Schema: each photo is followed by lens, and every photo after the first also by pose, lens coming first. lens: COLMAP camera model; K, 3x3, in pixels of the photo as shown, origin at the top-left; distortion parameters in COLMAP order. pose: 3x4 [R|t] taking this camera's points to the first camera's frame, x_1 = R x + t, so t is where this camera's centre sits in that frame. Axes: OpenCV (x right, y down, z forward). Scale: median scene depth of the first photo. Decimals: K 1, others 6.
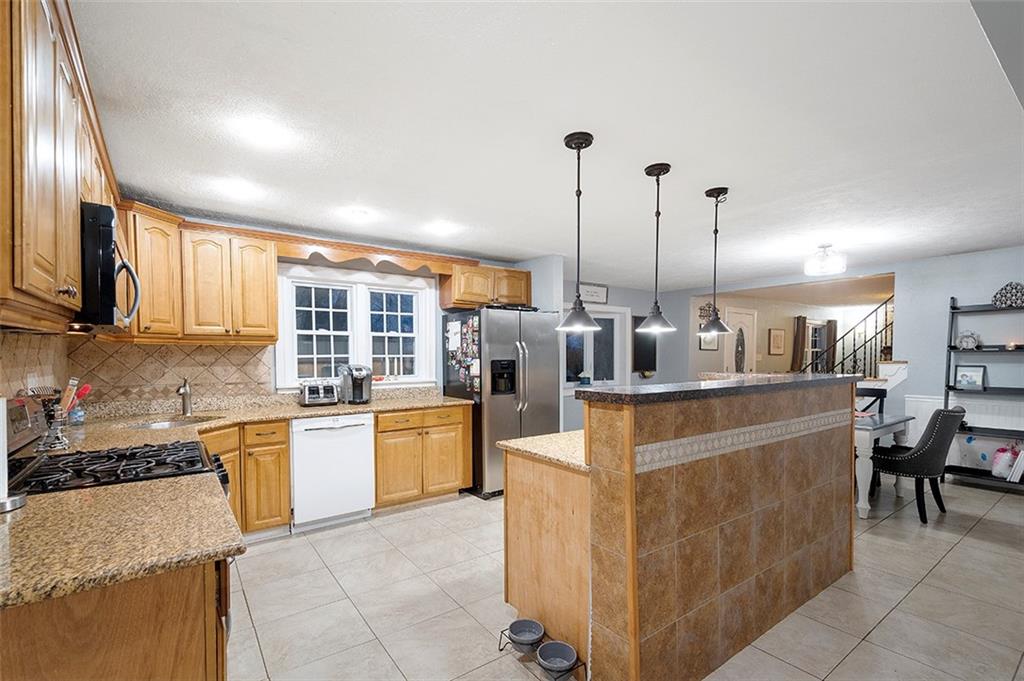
lens RADIAL K [[461.0, 0, 518.8], [0, 461.0, 364.4], [0, 0, 1]] dist [0.010273, -0.000869]
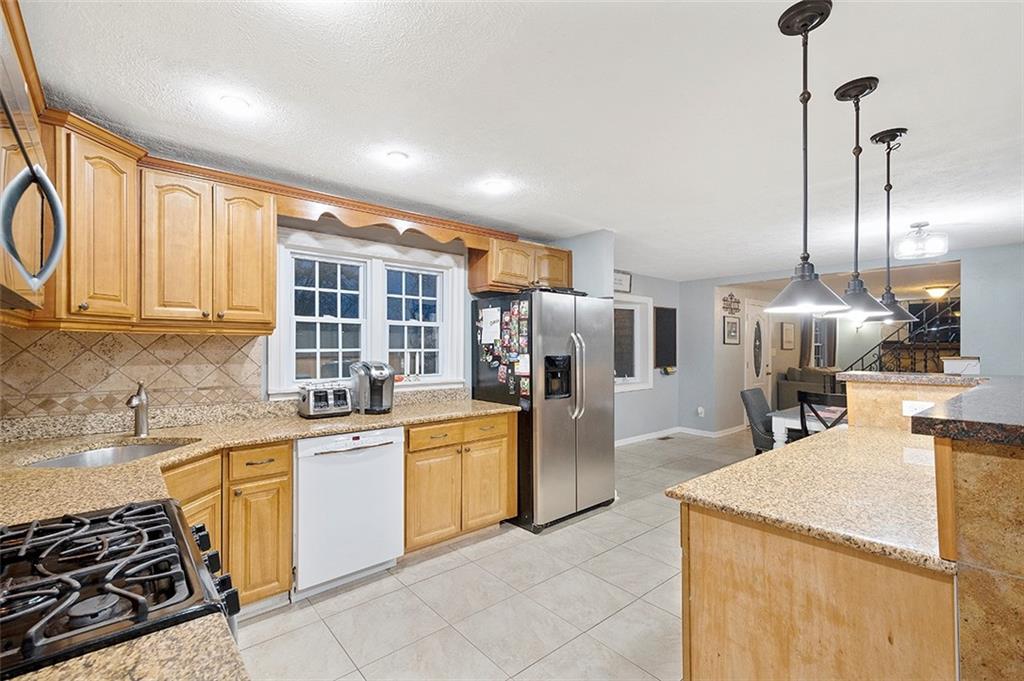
lens RADIAL K [[461.0, 0, 520.7], [0, 461.0, 340.2], [0, 0, 1]] dist [0.010273, -0.000869]
pose [[0.997329, 0.003861, 0.072938, -0.170922], [-0.001035, 0.999248, -0.038748, -0.005655], [-0.073033, 0.038569, 0.996584, 0.222440]]
